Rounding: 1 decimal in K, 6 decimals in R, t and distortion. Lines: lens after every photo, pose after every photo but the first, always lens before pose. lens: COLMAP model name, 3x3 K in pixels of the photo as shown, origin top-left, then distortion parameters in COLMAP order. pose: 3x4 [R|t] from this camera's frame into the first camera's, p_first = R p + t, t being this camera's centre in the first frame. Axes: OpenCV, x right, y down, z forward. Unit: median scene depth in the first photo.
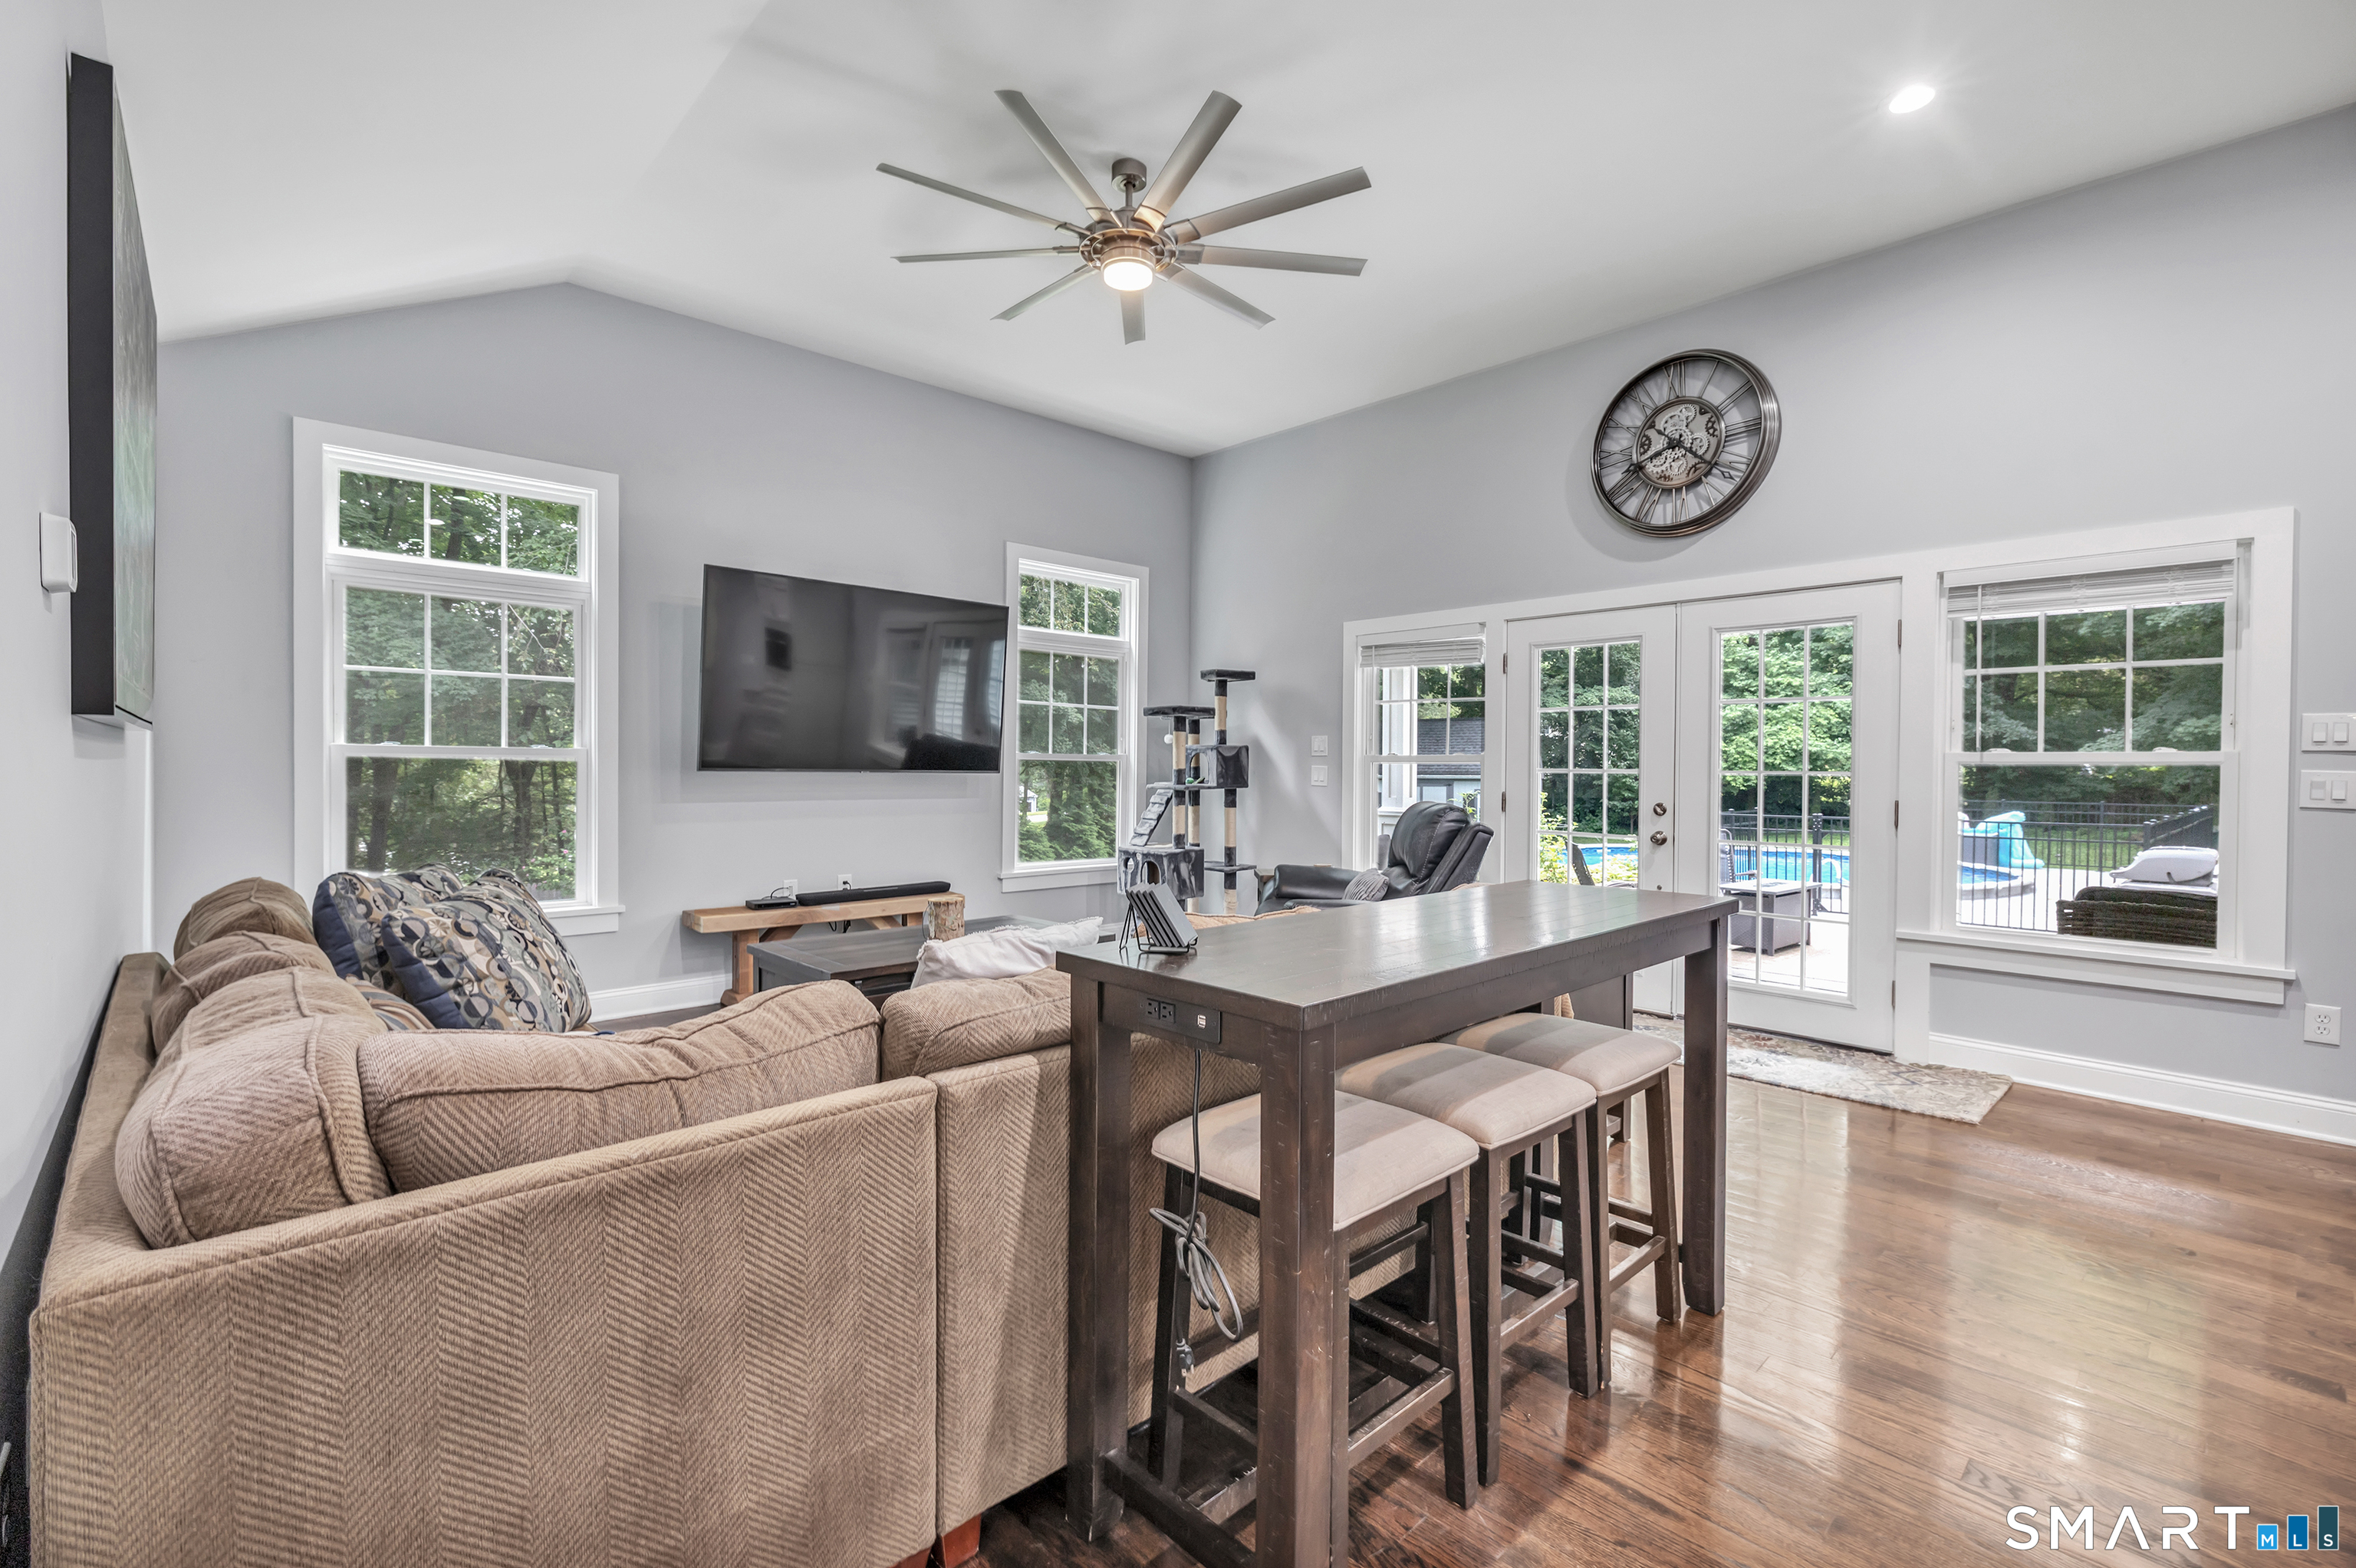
lens RADIAL K [[1047.1, 0, 1171.4], [0, 1047.1, 775.7], [0, 0, 1]] dist [0.001233, 0.000223]
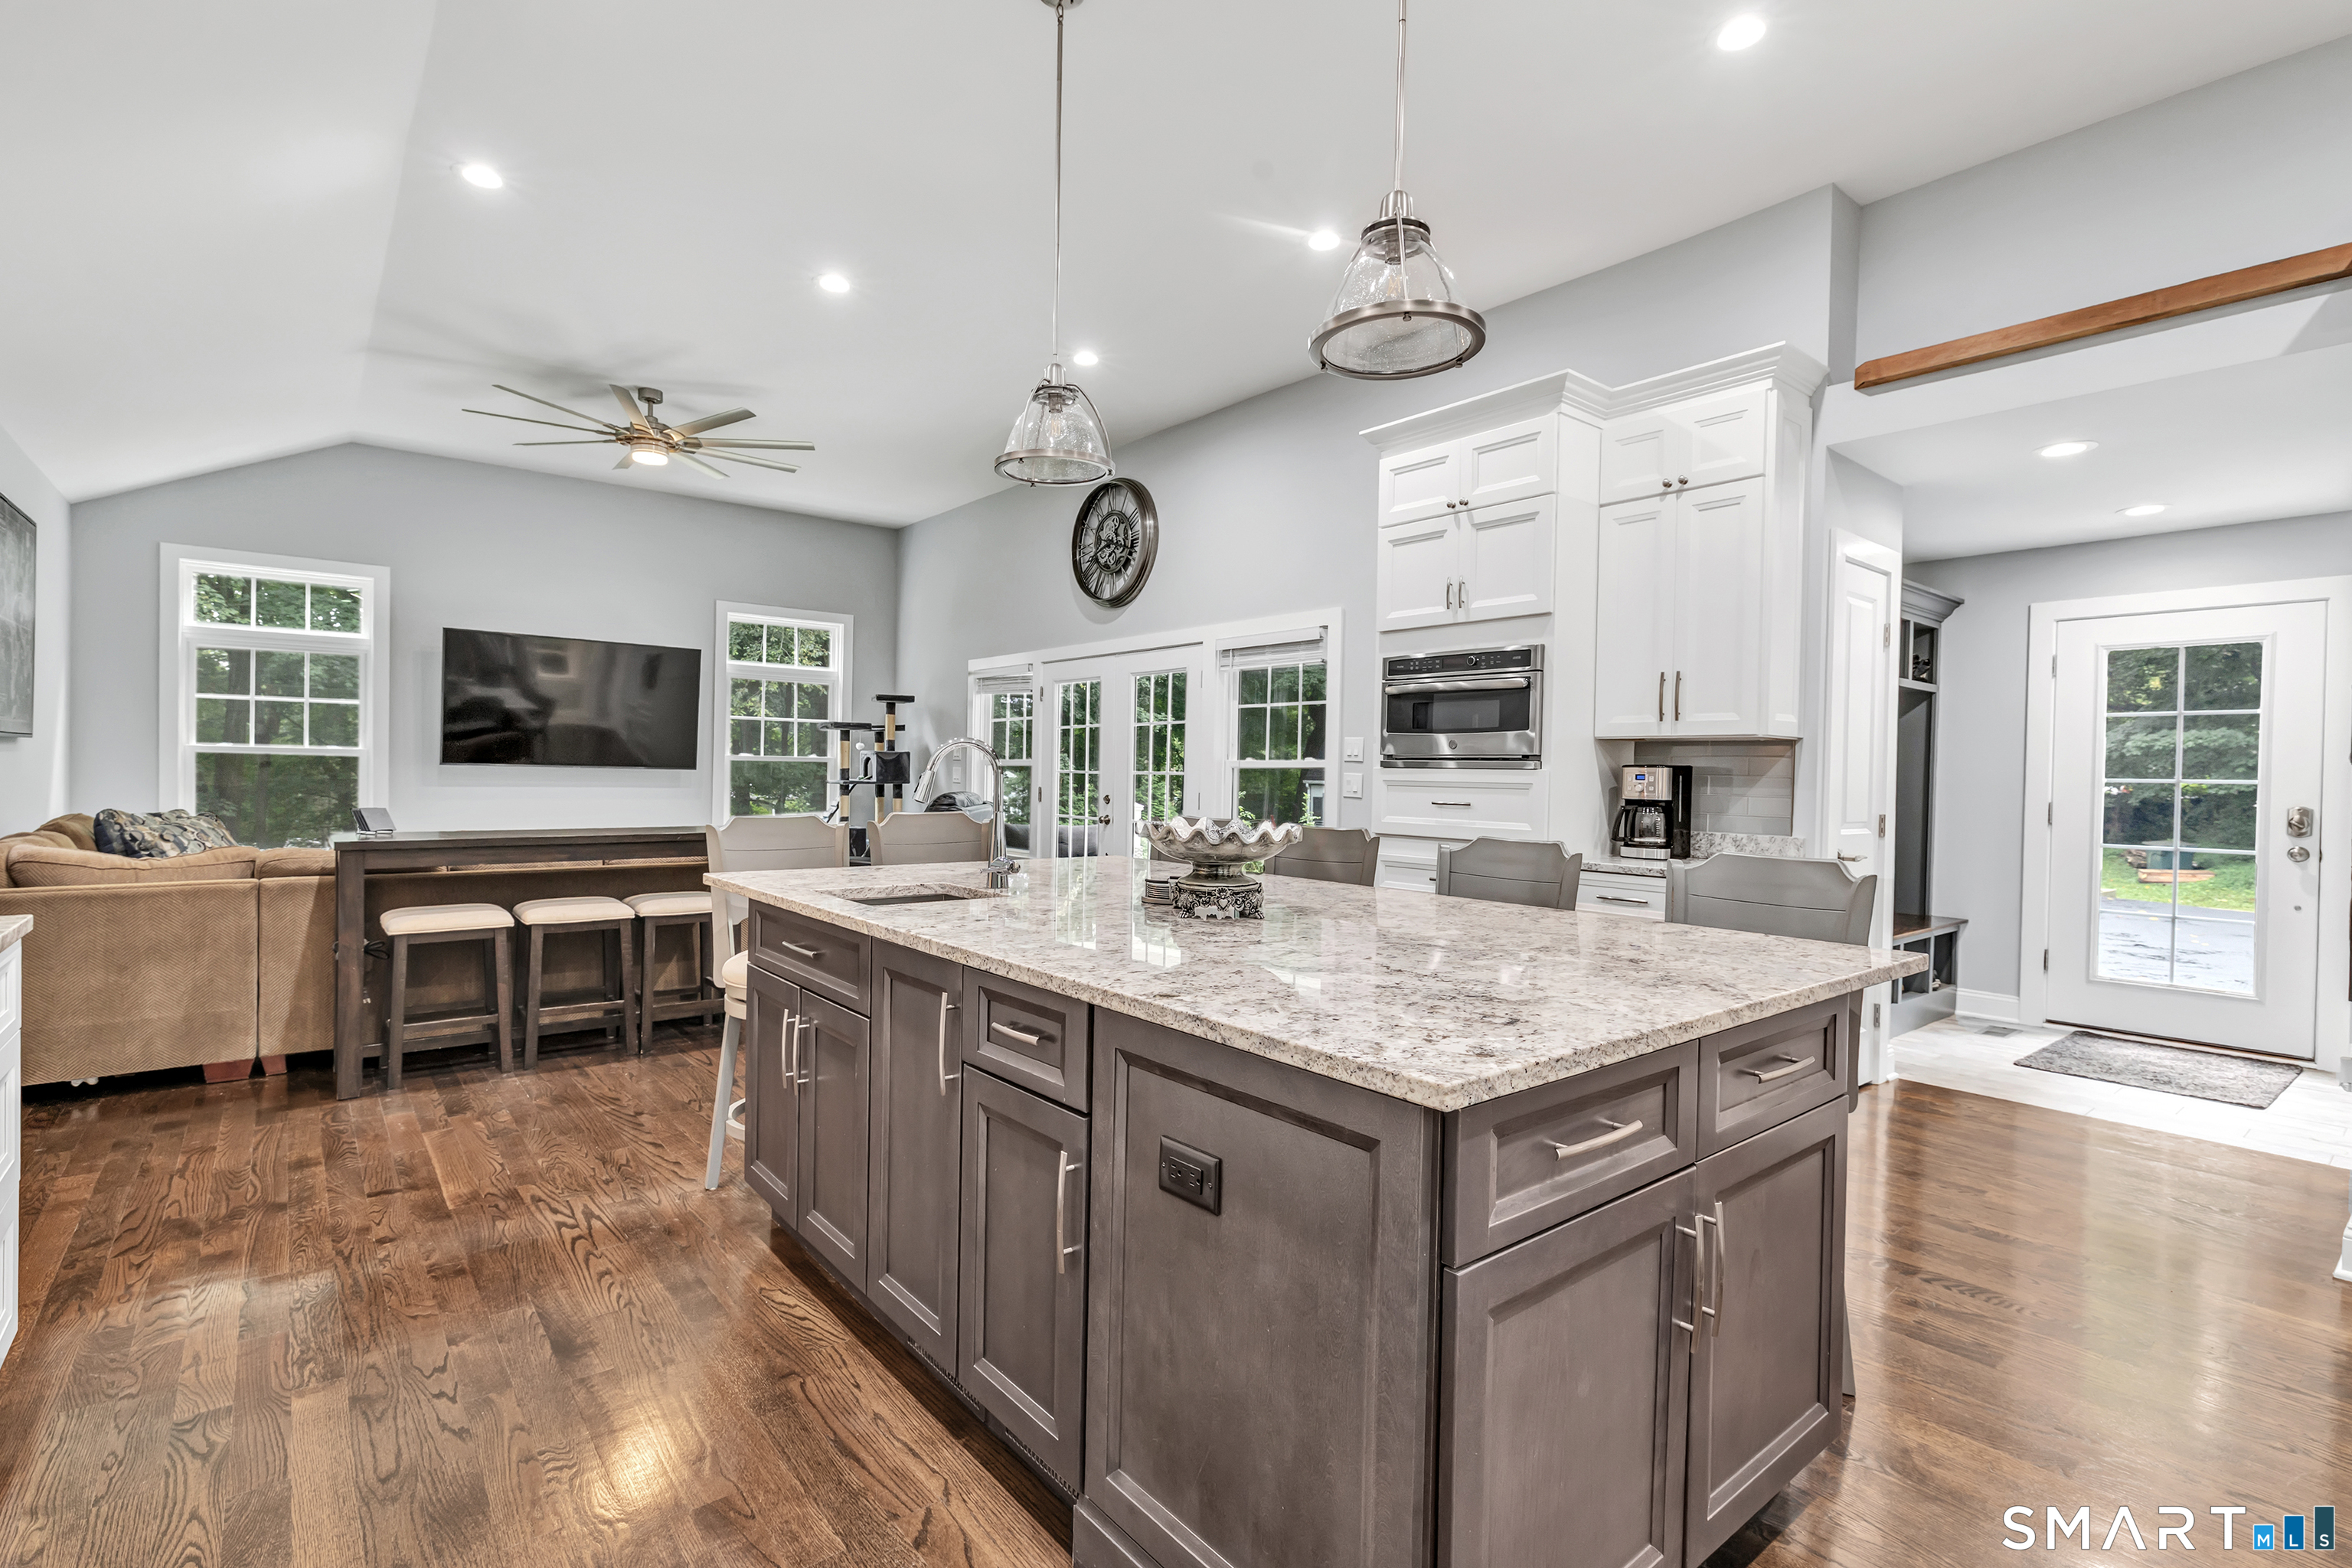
lens RADIAL K [[1071.9, 0, 1165.7], [0, 1071.9, 780.0], [0, 0, 1]] dist [0.009735, -0.000186]
pose [[0.998255, 0.011072, -0.057999, 0.689675], [-0.011162, 0.999937, -0.001228, 0.008123], [0.057982, 0.001873, 0.998316, -0.487489]]
